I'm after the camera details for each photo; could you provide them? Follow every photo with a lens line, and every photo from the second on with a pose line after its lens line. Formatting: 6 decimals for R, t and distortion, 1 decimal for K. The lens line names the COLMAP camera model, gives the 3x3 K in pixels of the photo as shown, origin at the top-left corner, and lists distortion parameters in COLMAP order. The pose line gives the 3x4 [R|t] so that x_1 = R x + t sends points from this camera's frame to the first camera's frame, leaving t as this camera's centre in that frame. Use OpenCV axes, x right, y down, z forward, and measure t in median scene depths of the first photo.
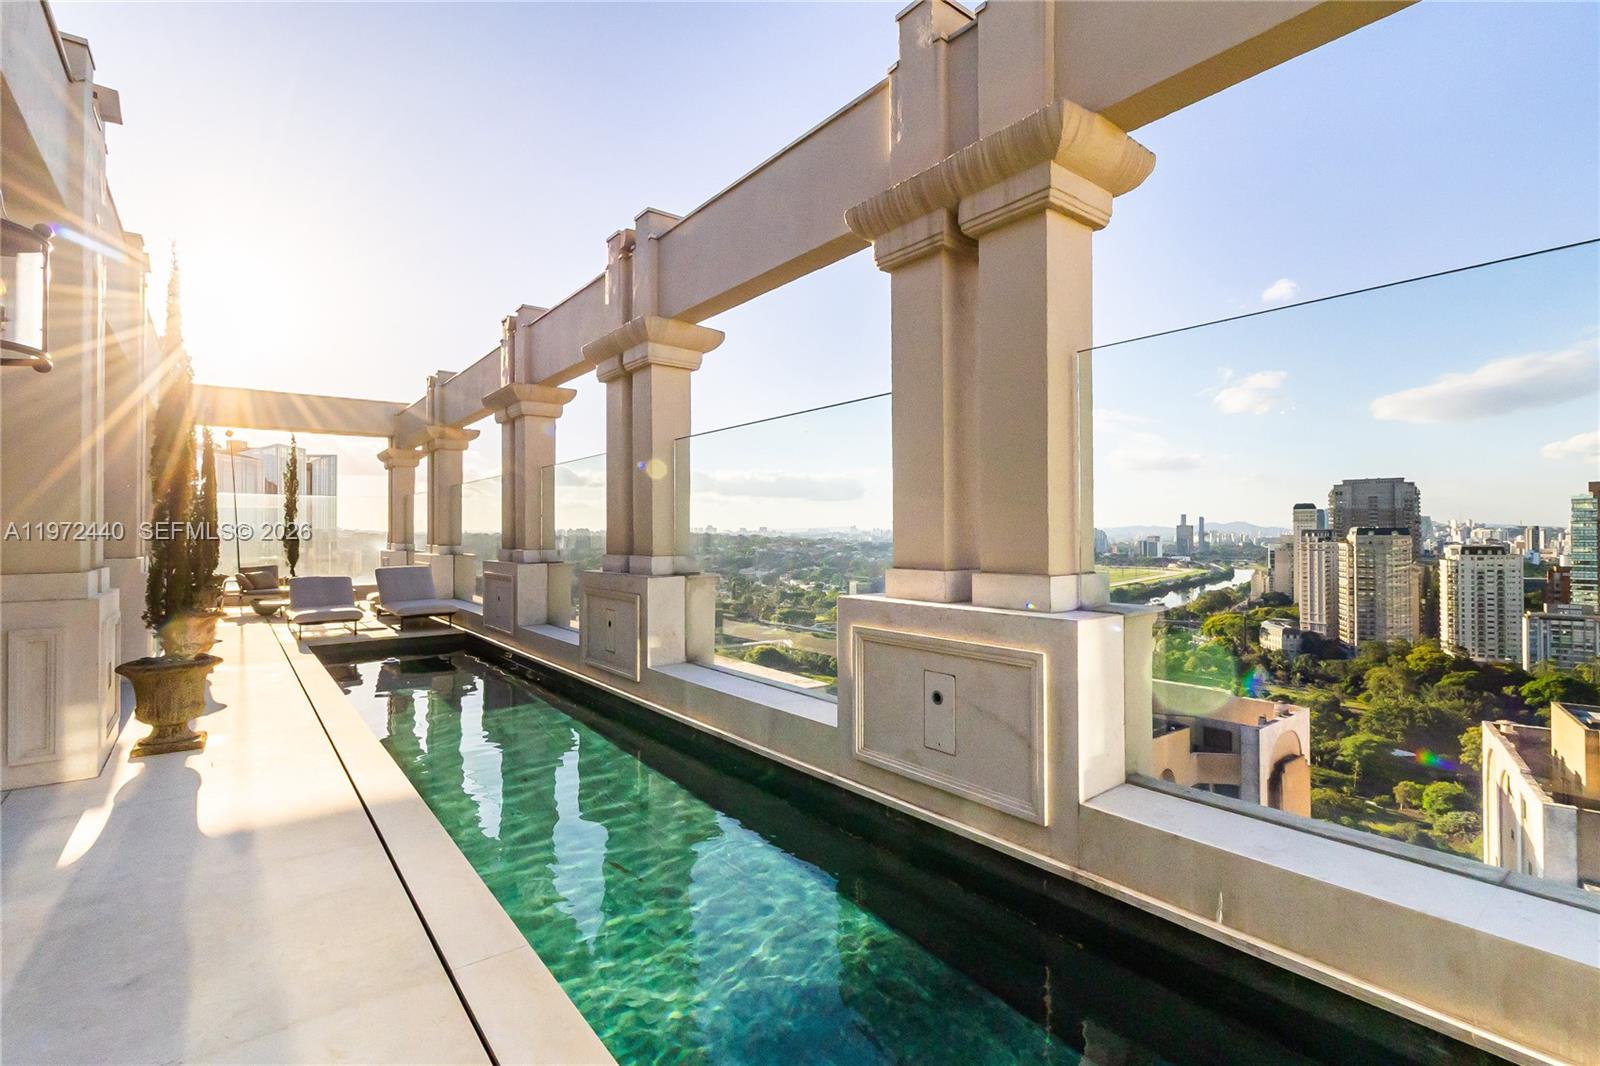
lens RADIAL K [[711.7, 0, 797.2], [0, 711.7, 533.7], [0, 0, 1]] dist [0.001192, -0.000104]
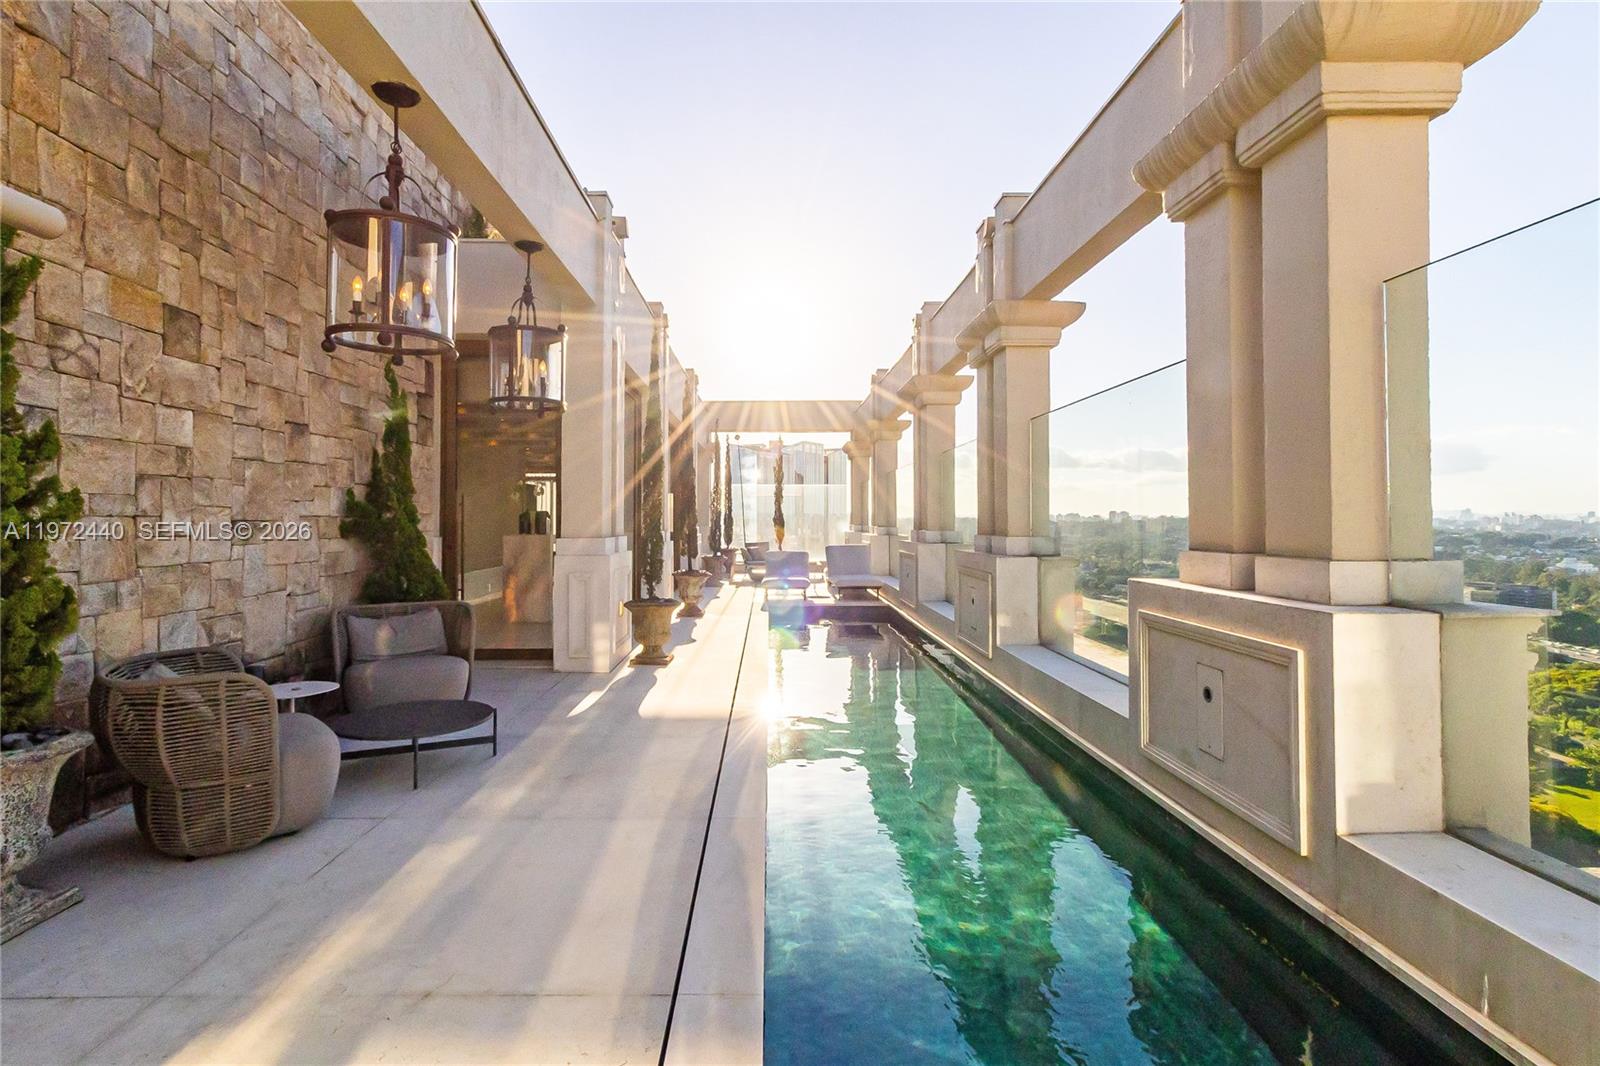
lens RADIAL K [[748.4, 0, 794.8], [0, 748.4, 519.1], [0, 0, 1]] dist [-0.001863, -0.001093]
pose [[0.804760, 0.003166, -0.593592, 0.251658], [-0.002437, 0.999995, 0.002031, 0.007294], [0.593595, -0.000188, 0.804764, -0.046591]]
